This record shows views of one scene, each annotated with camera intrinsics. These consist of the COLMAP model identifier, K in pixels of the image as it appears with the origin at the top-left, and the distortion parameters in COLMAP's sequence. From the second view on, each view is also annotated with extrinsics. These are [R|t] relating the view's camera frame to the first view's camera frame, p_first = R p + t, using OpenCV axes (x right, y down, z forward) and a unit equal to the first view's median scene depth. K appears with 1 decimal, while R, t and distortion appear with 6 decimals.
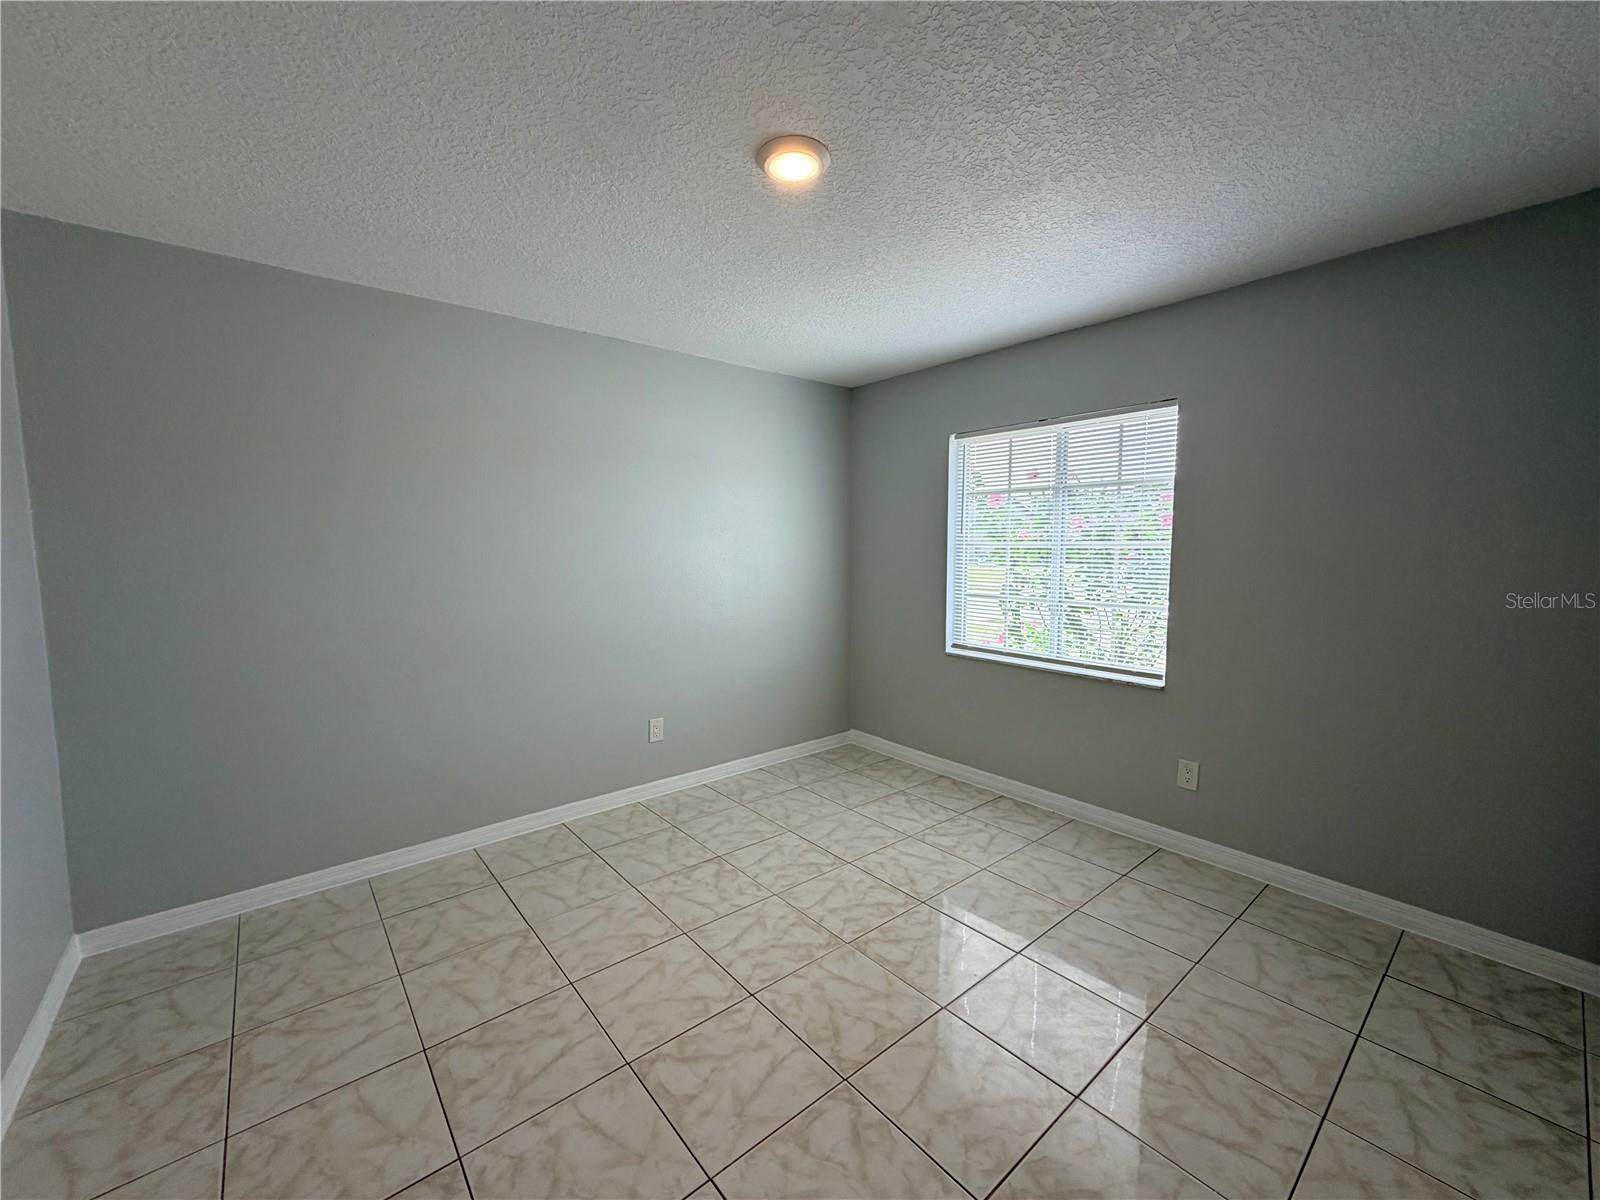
lens RADIAL K [[637.8, 0, 795.2], [0, 637.8, 598.9], [0, 0, 1]] dist [-0.001588, 0.000318]
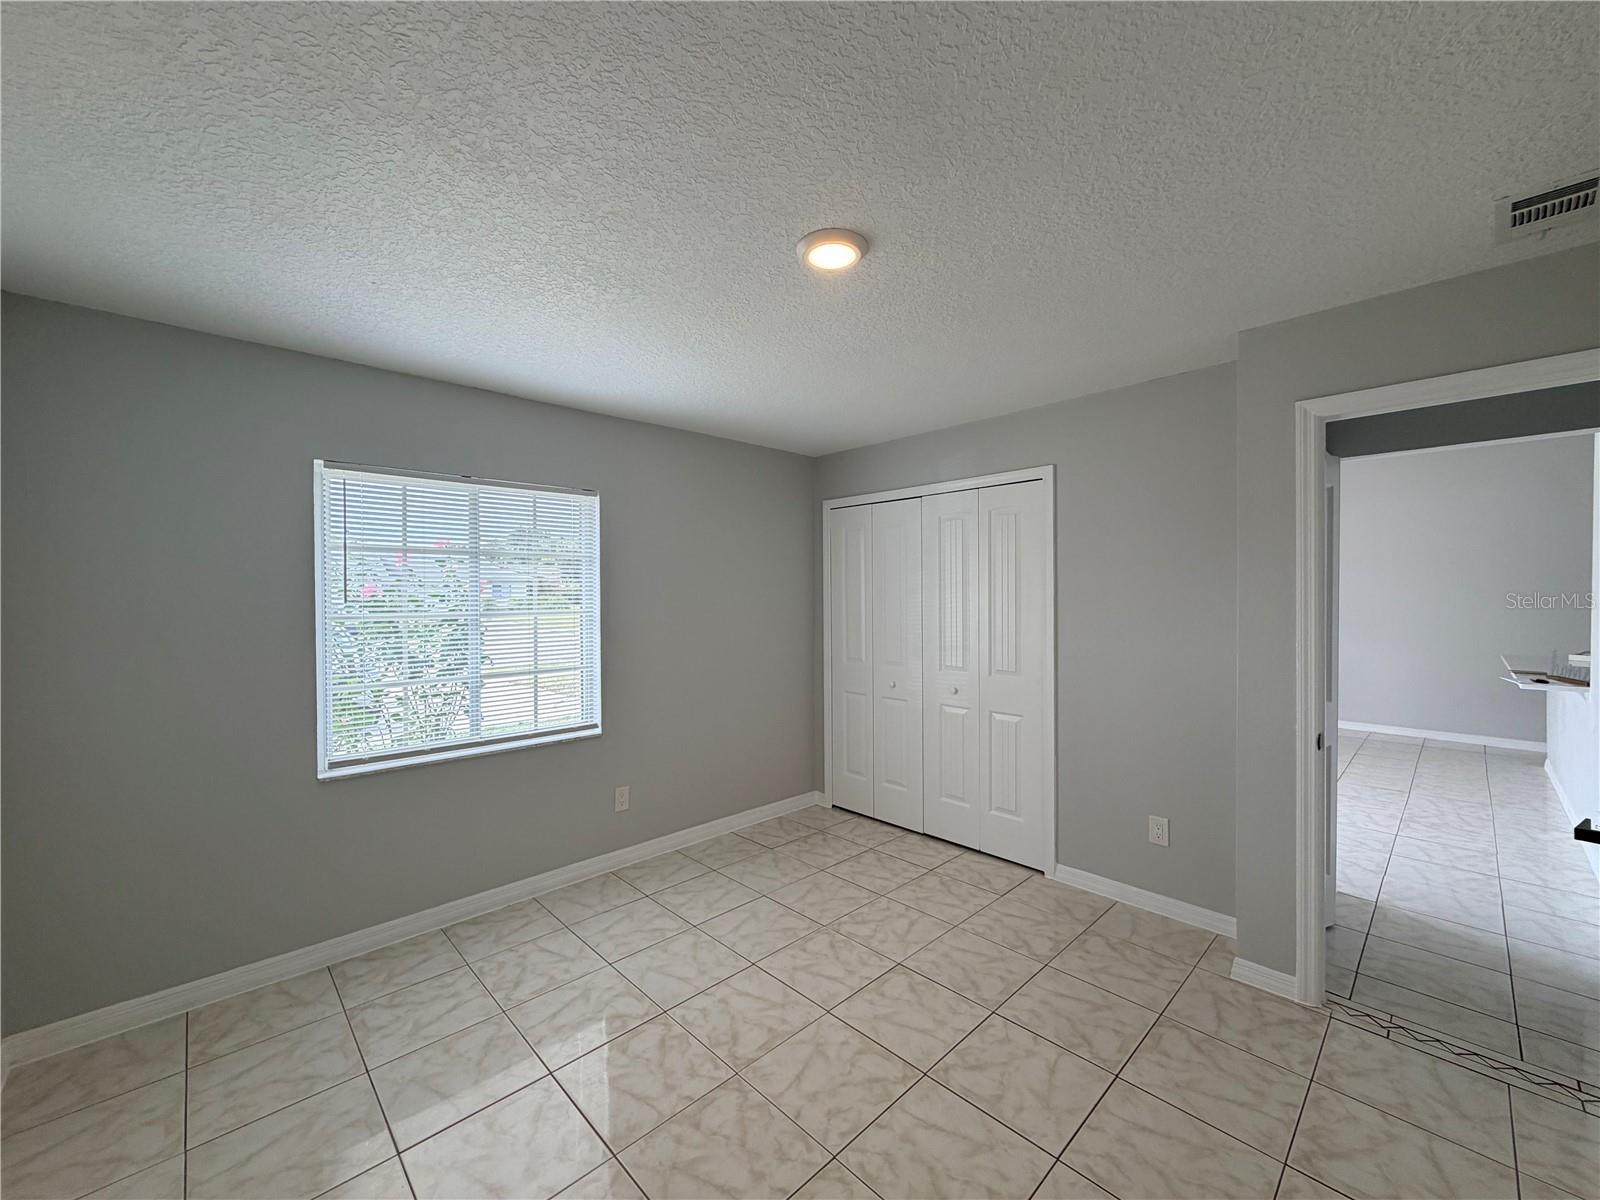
lens RADIAL K [[637.8, 0, 795.5], [0, 637.8, 599.4], [0, 0, 1]] dist [-0.001588, 0.000318]
pose [[-0.071182, -0.005283, 0.997449, -0.593473], [0.091693, 0.995717, 0.011817, -0.084481], [-0.993240, 0.092300, -0.070392, 0.686962]]
